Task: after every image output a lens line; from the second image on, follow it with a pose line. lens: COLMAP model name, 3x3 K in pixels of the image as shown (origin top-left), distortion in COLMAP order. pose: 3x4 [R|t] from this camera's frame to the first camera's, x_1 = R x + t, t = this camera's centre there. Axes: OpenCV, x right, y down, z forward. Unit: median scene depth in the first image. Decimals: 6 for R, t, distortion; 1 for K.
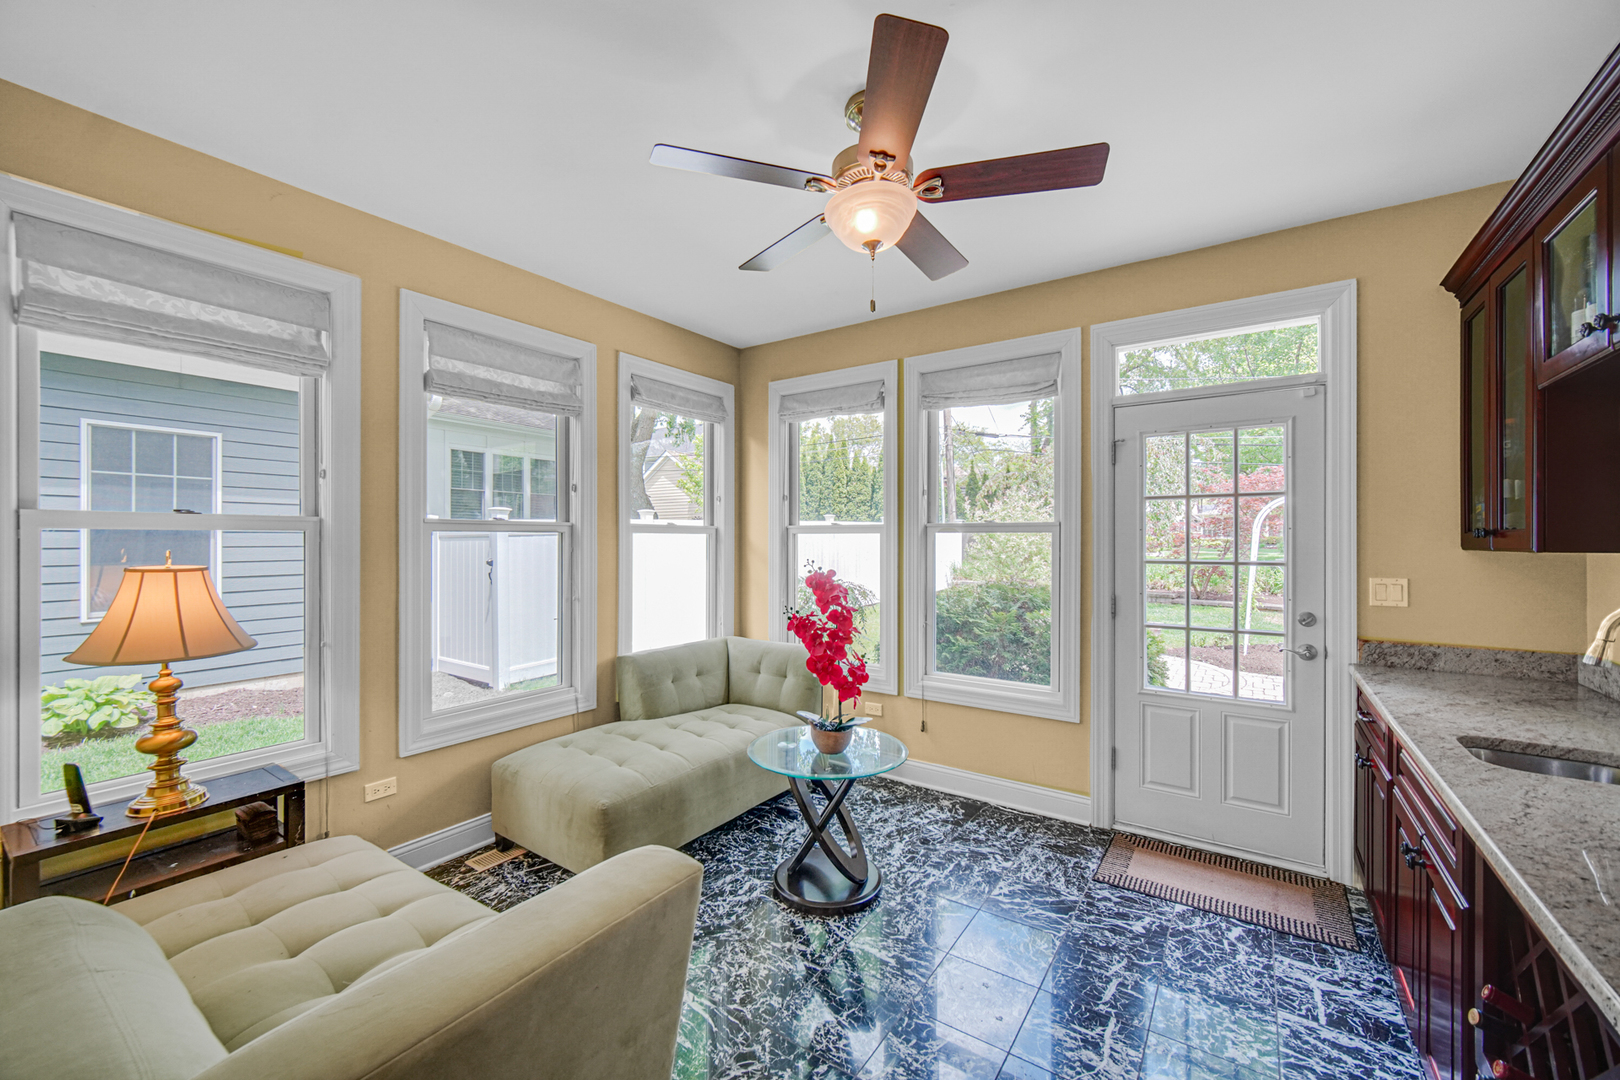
lens RADIAL K [[650.3, 0, 807.0], [0, 650.3, 543.2], [0, 0, 1]] dist [-0.001797, -0.000104]
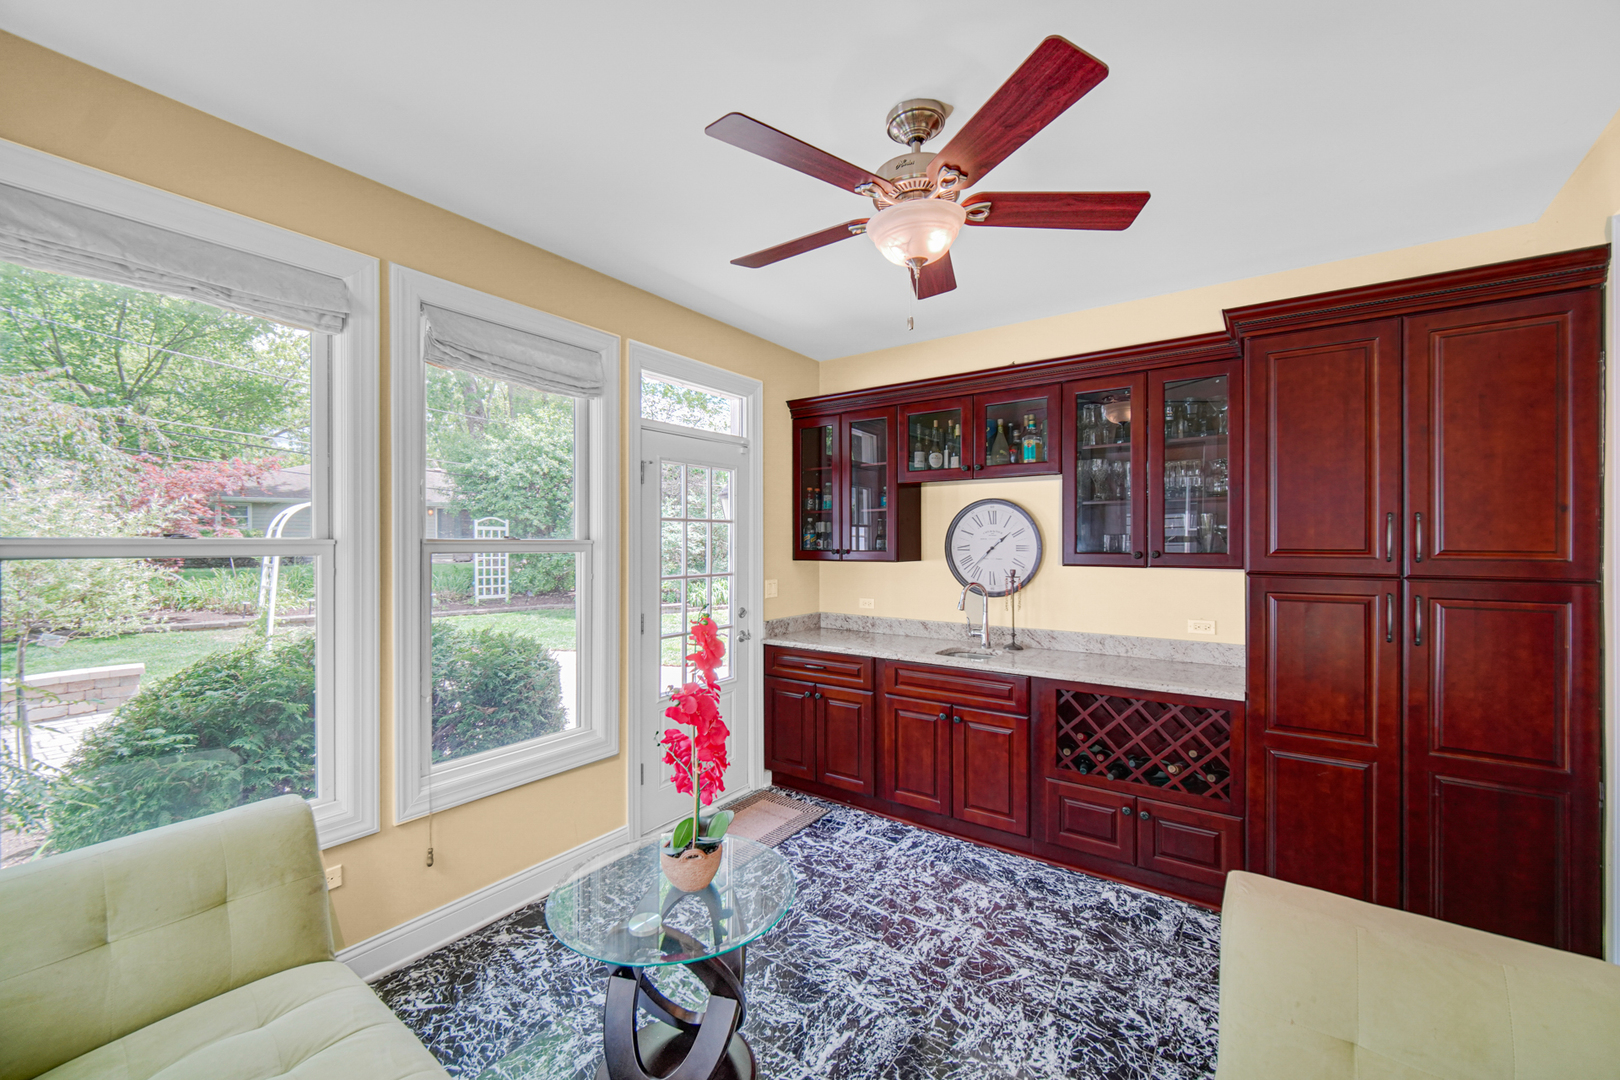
lens RADIAL K [[650.3, 0, 809.9], [0, 650.3, 541.2], [0, 0, 1]] dist [-0.001797, -0.000104]
pose [[-0.006273, 0.002822, 0.999976, -0.731299], [0.005543, 0.999981, -0.002787, -0.036938], [-0.999965, 0.005526, -0.006288, 1.000044]]
